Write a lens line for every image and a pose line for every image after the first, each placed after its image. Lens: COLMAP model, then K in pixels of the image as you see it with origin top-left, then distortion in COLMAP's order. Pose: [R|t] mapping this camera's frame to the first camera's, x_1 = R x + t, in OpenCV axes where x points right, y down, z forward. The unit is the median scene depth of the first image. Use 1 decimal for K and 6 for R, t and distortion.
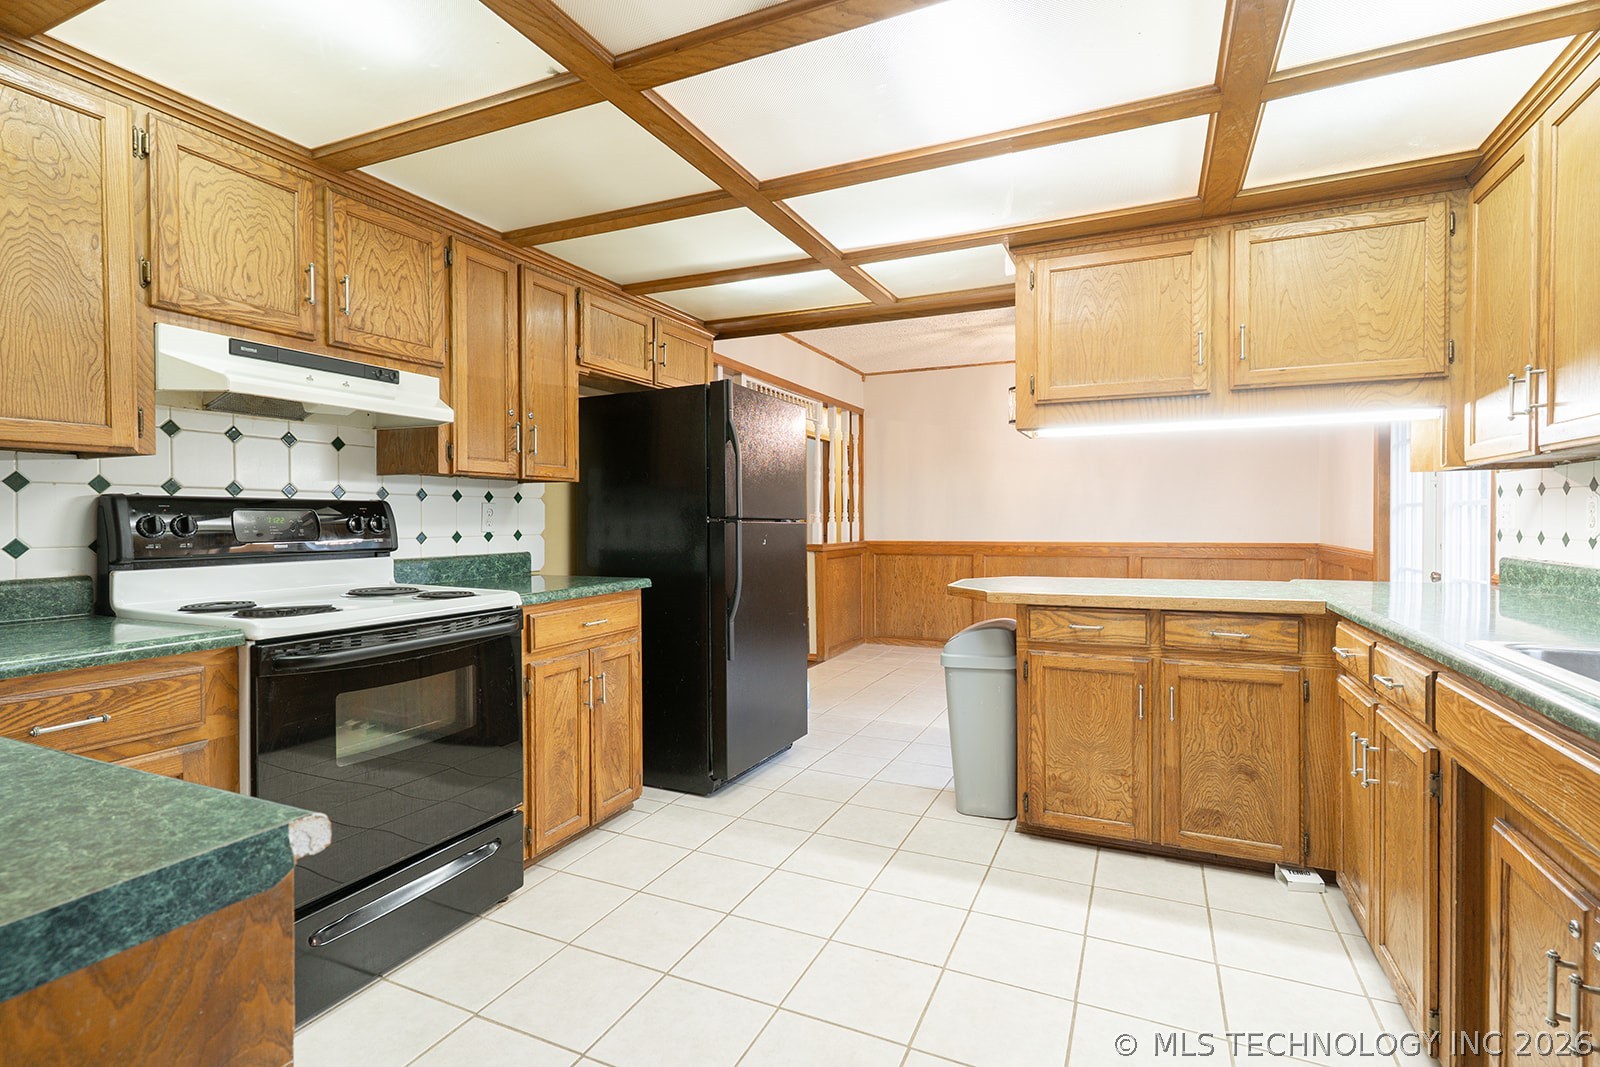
lens RADIAL K [[772.1, 0, 800.0], [0, 772.1, 533.5], [0, 0, 1]] dist [-0.000845, -0.000058]
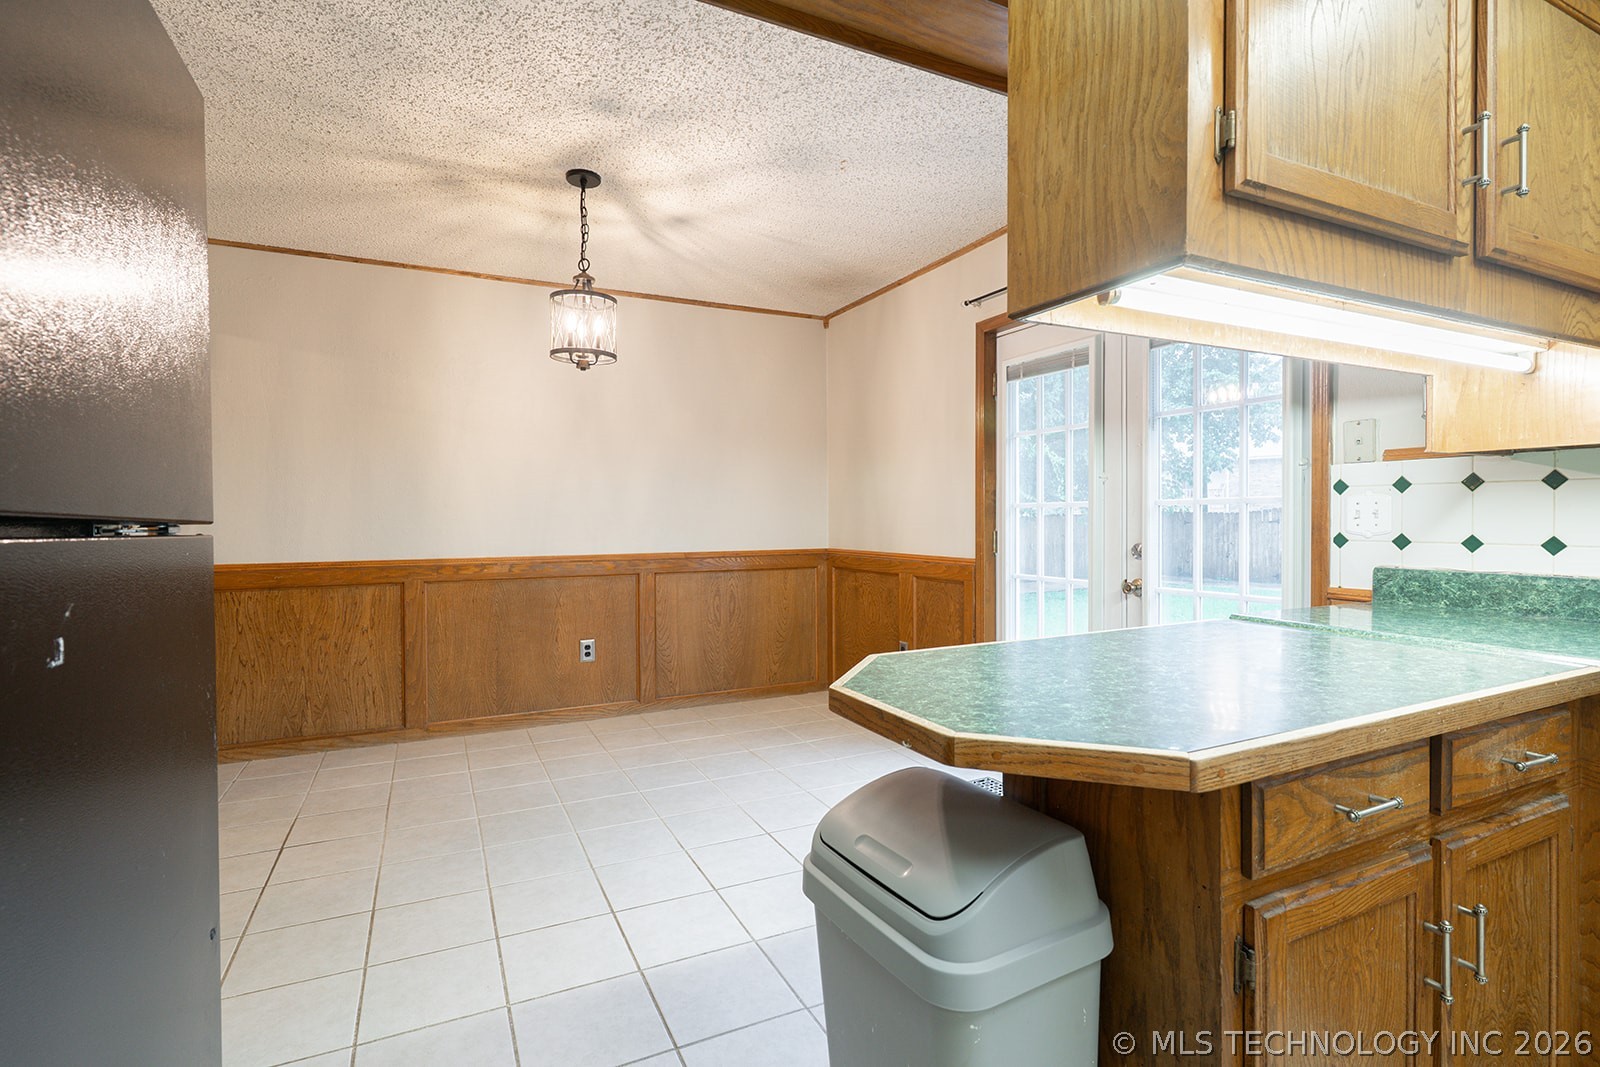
lens RADIAL K [[772.1, 0, 800.0], [0, 772.1, 533.5], [0, 0, 1]] dist [-0.000845, -0.000058]
pose [[0.642042, -0.013340, 0.766554, -0.039397], [0.016932, 0.999851, 0.003218, -0.007500], [-0.766483, 0.010913, 0.642172, 0.411257]]
